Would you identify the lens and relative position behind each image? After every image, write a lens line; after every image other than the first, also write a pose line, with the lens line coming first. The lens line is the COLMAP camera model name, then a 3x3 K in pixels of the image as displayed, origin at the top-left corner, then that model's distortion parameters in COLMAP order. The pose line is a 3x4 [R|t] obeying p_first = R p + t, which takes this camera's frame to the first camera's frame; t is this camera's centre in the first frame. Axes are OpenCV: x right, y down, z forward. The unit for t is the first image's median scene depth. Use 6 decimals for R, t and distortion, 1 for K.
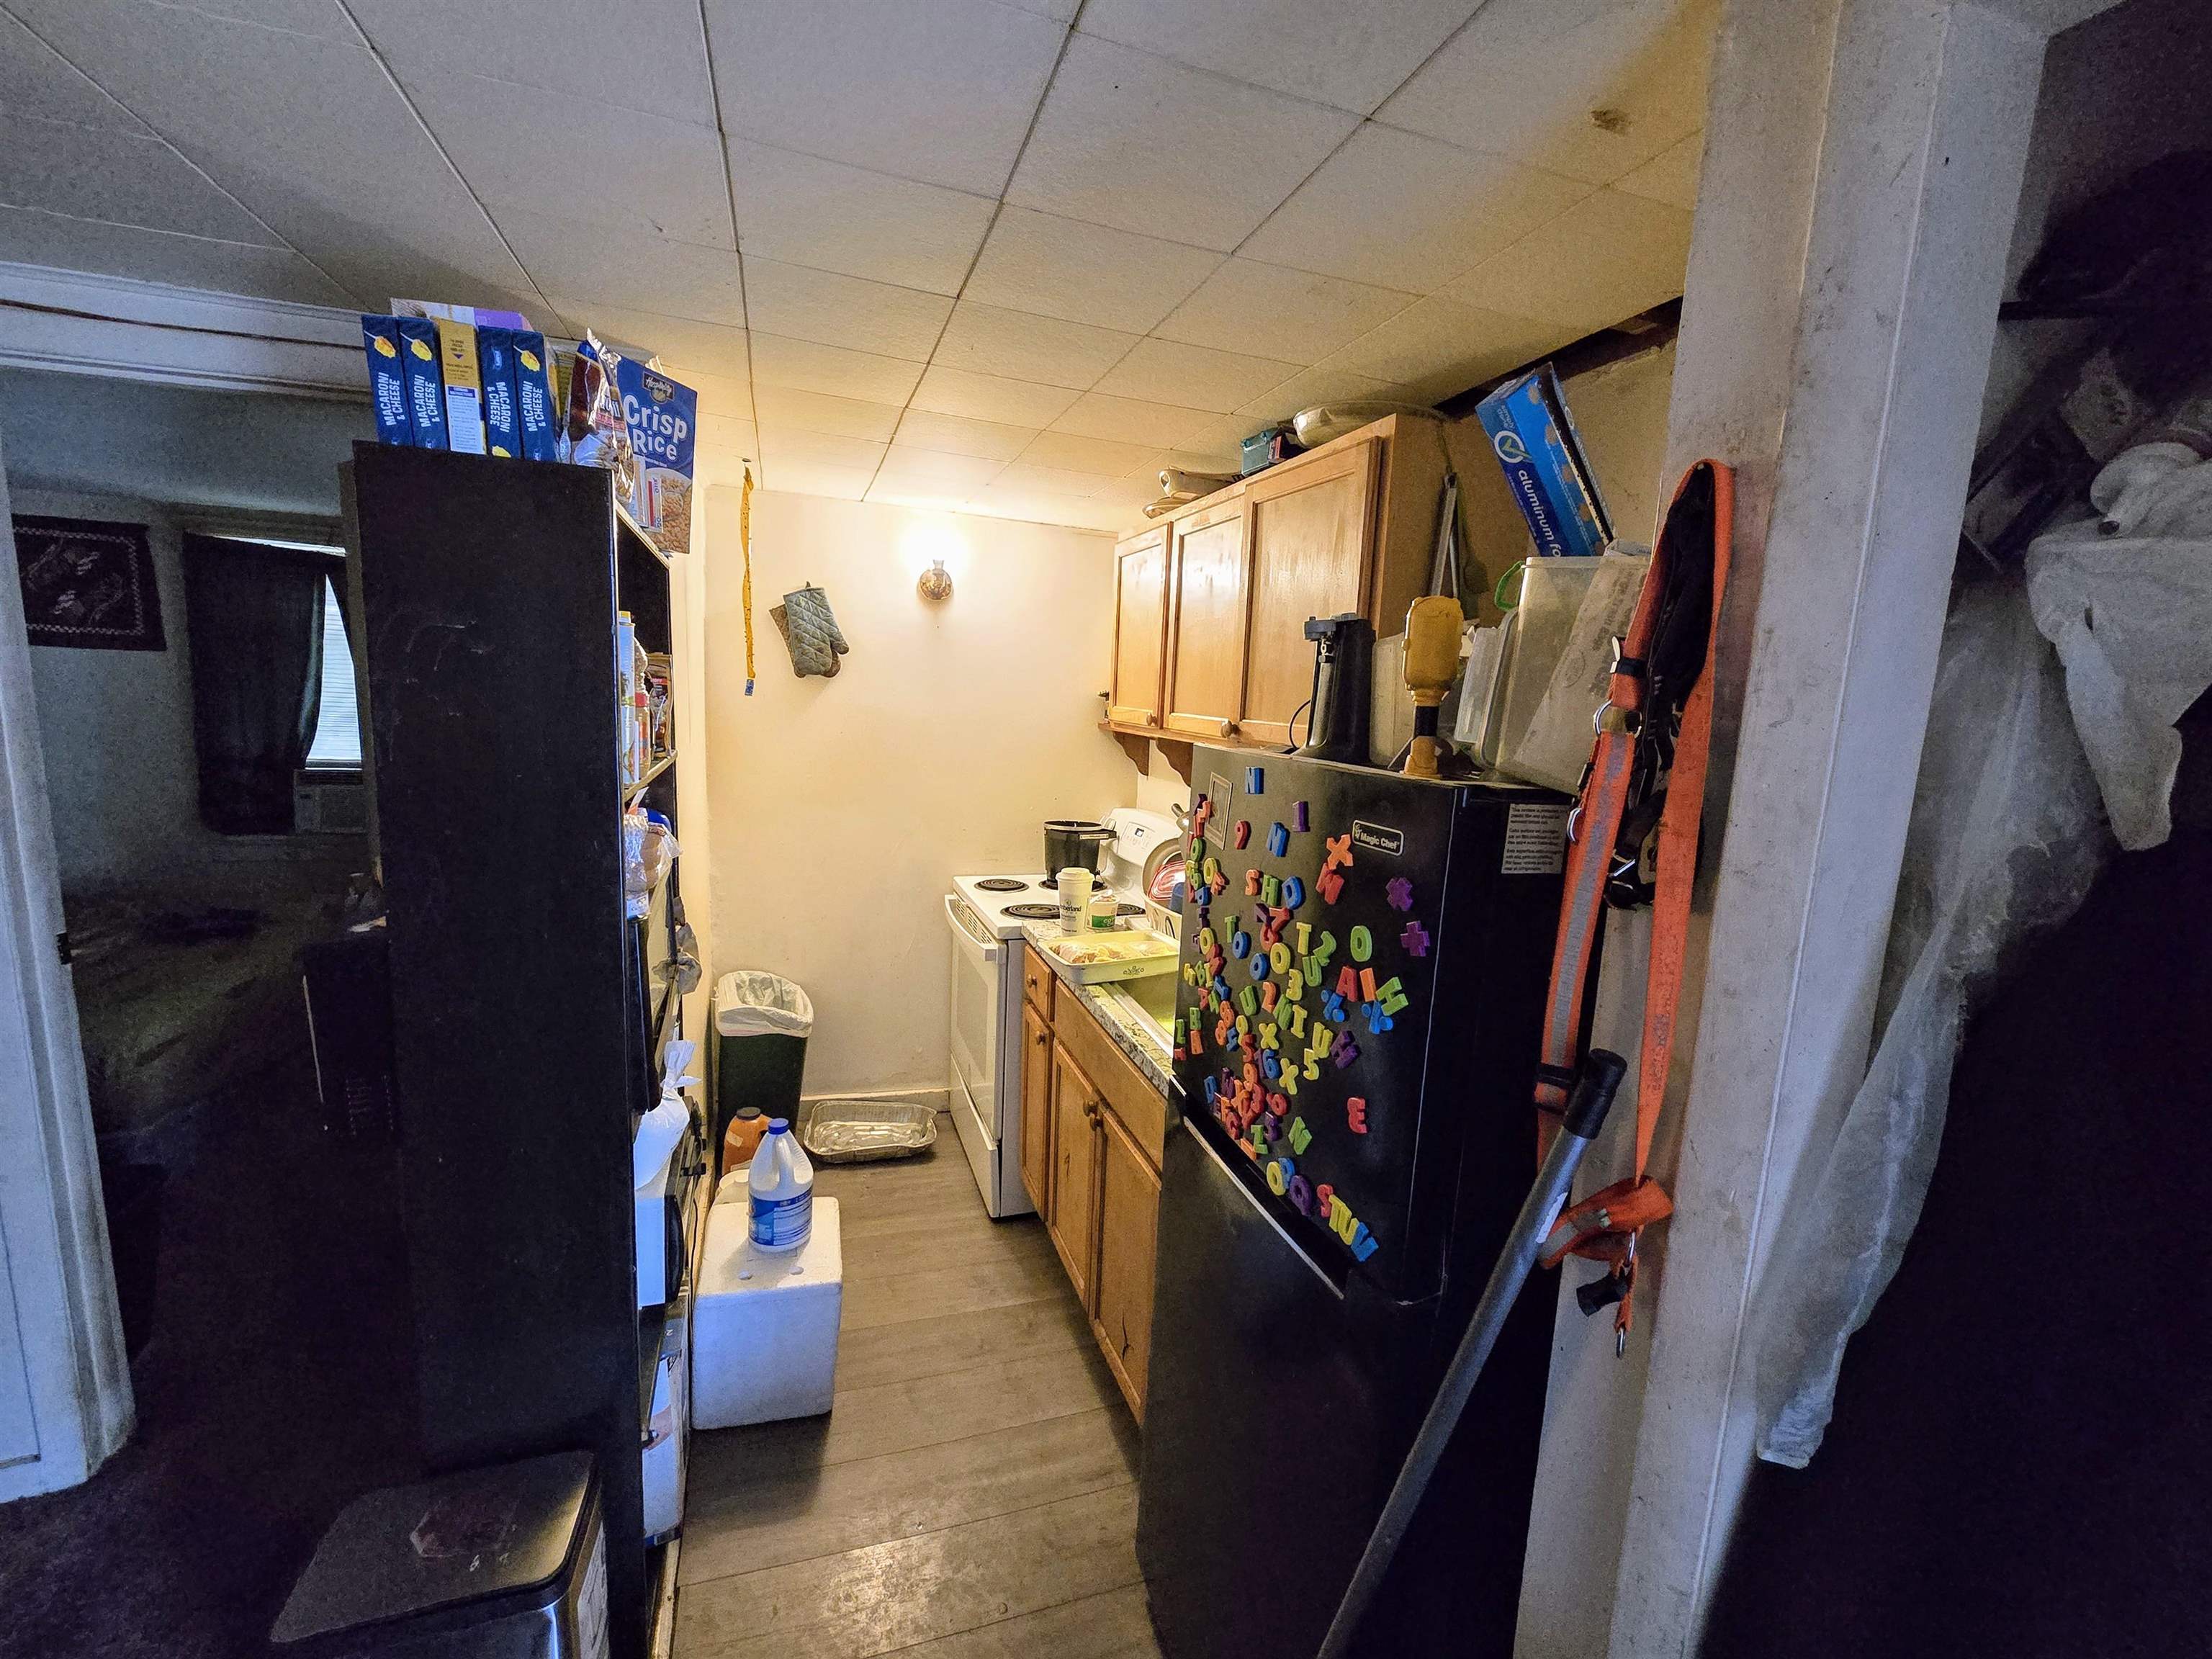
lens RADIAL K [[905.6, 0, 1117.8], [0, 905.6, 838.6], [0, 0, 1]] dist [-0.006109, 0.000933]
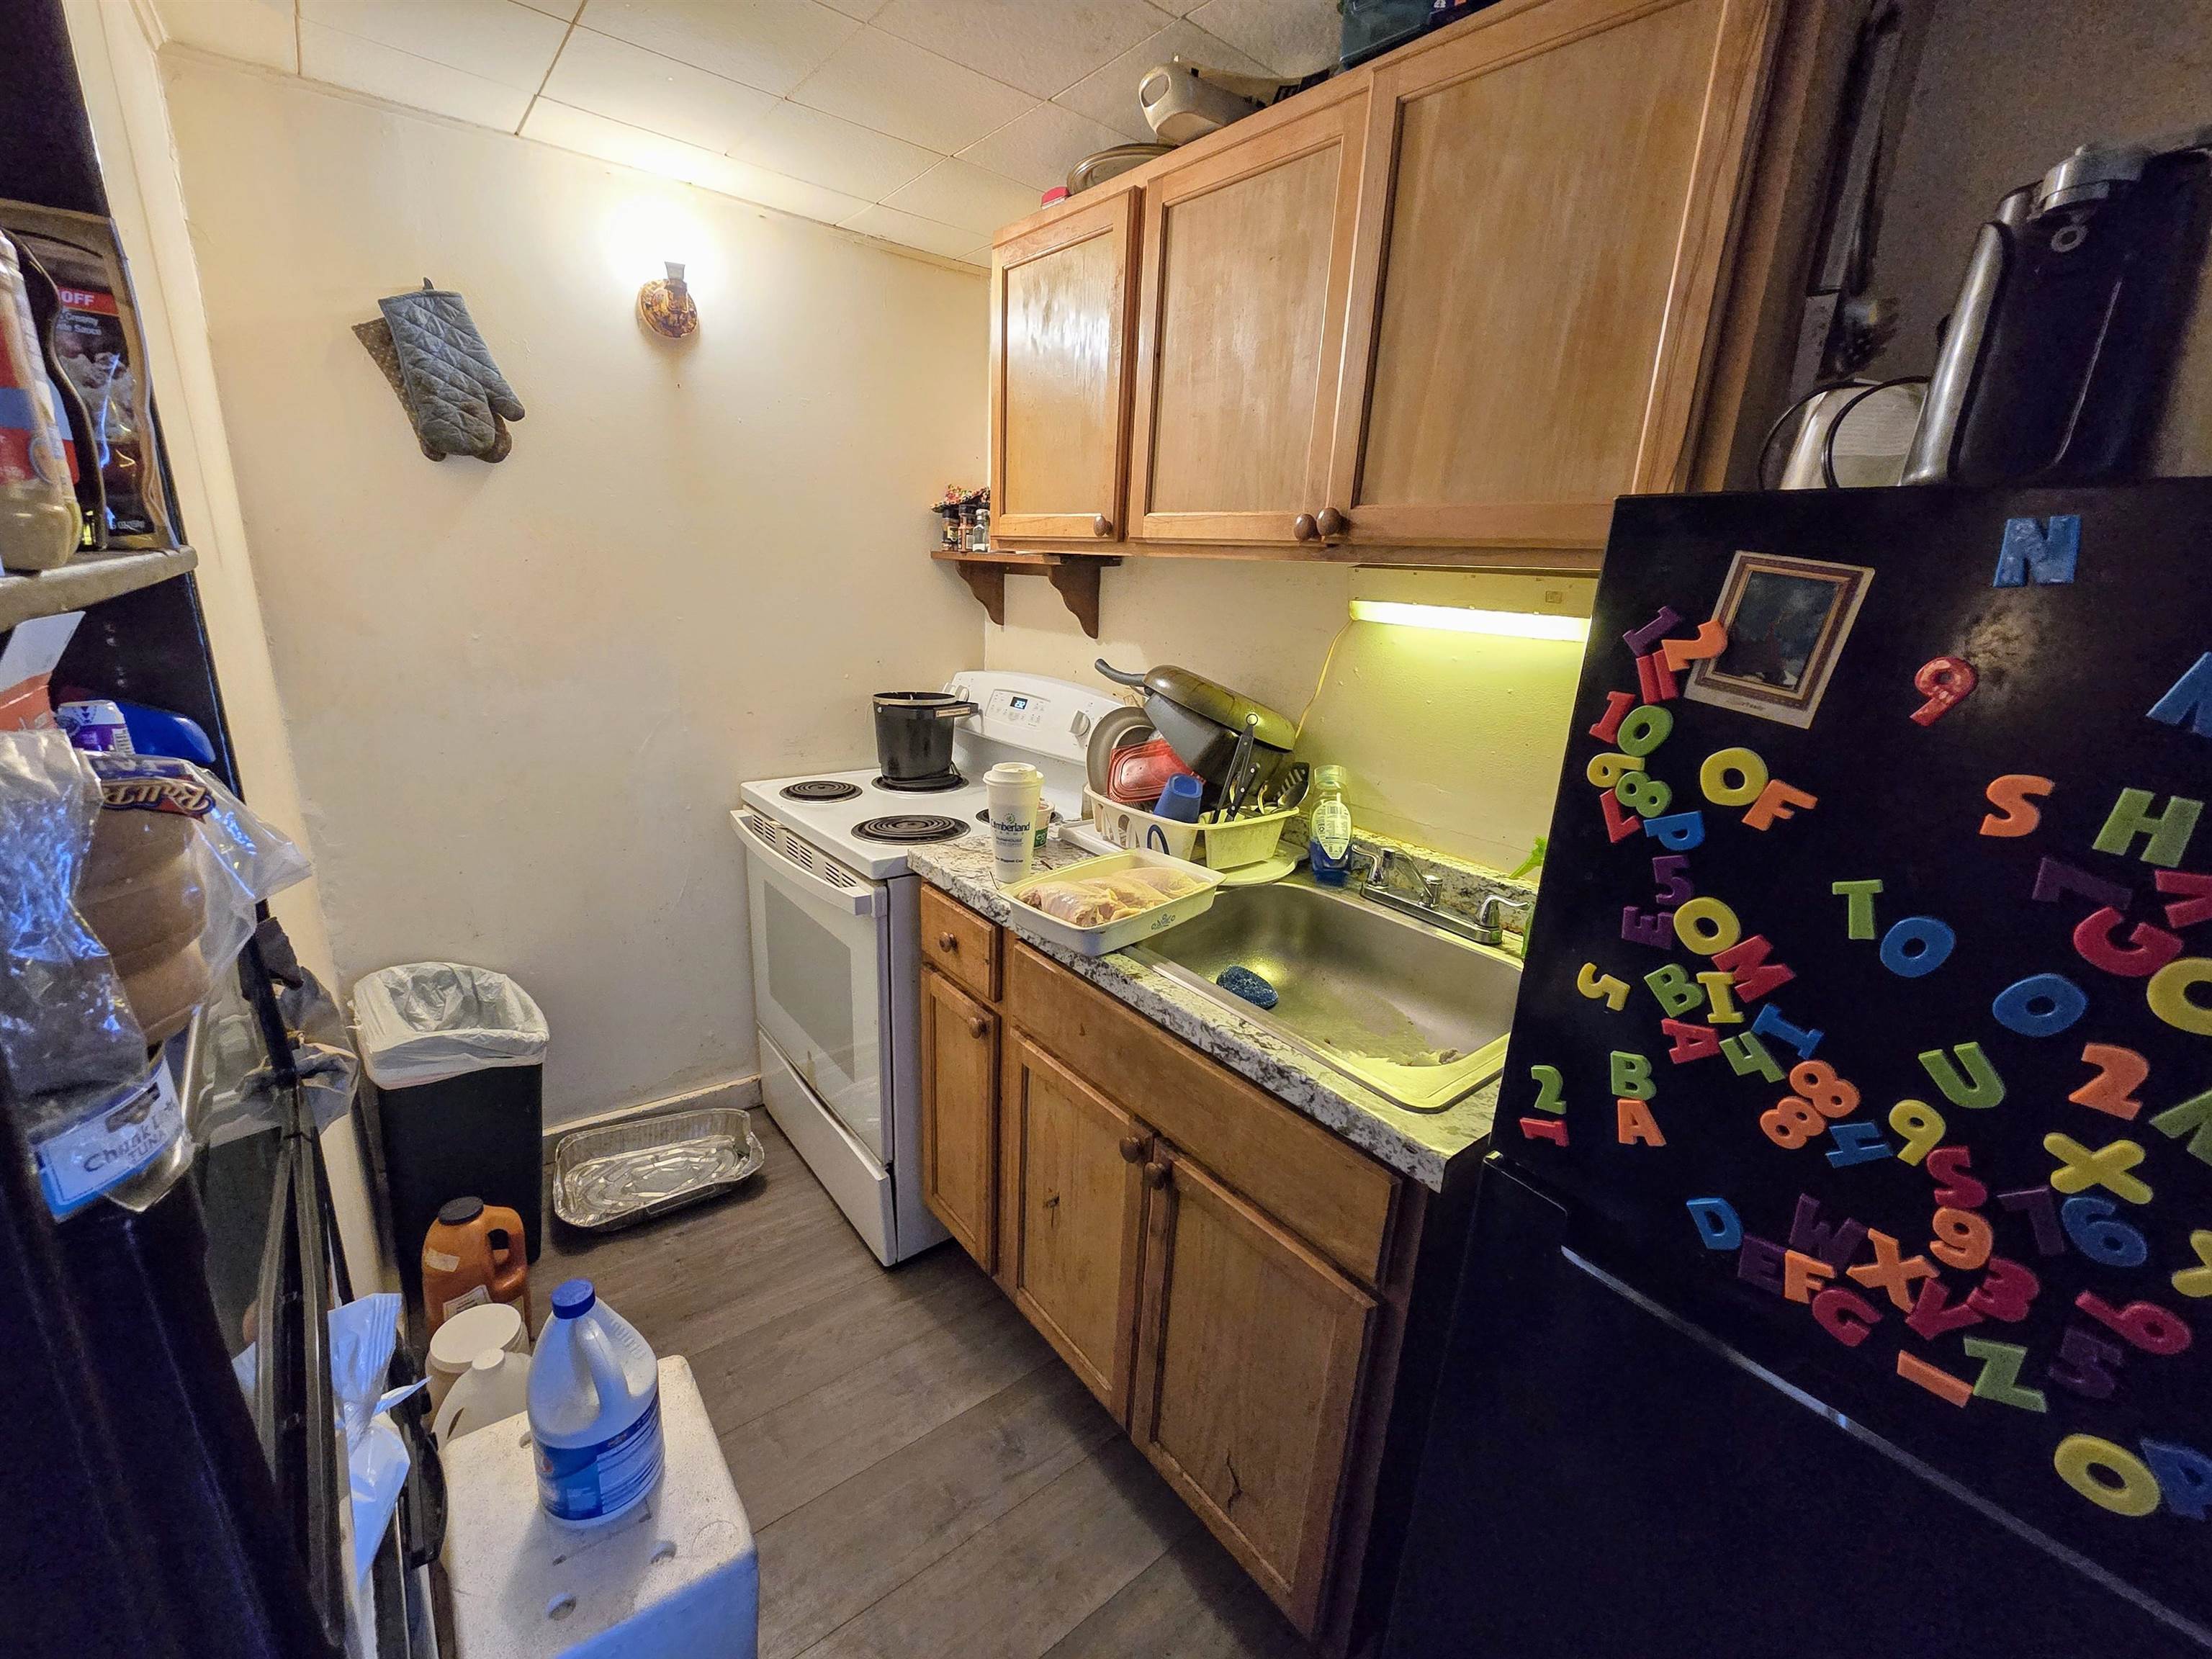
lens RADIAL K [[905.6, 0, 1107.5], [0, 905.6, 830.2], [0, 0, 1]] dist [-0.006109, 0.000933]
pose [[0.945065, -0.093958, 0.313089, -0.171202], [0.049890, 0.988038, 0.145916, -0.009765], [-0.323054, -0.122280, 0.938447, 0.341345]]
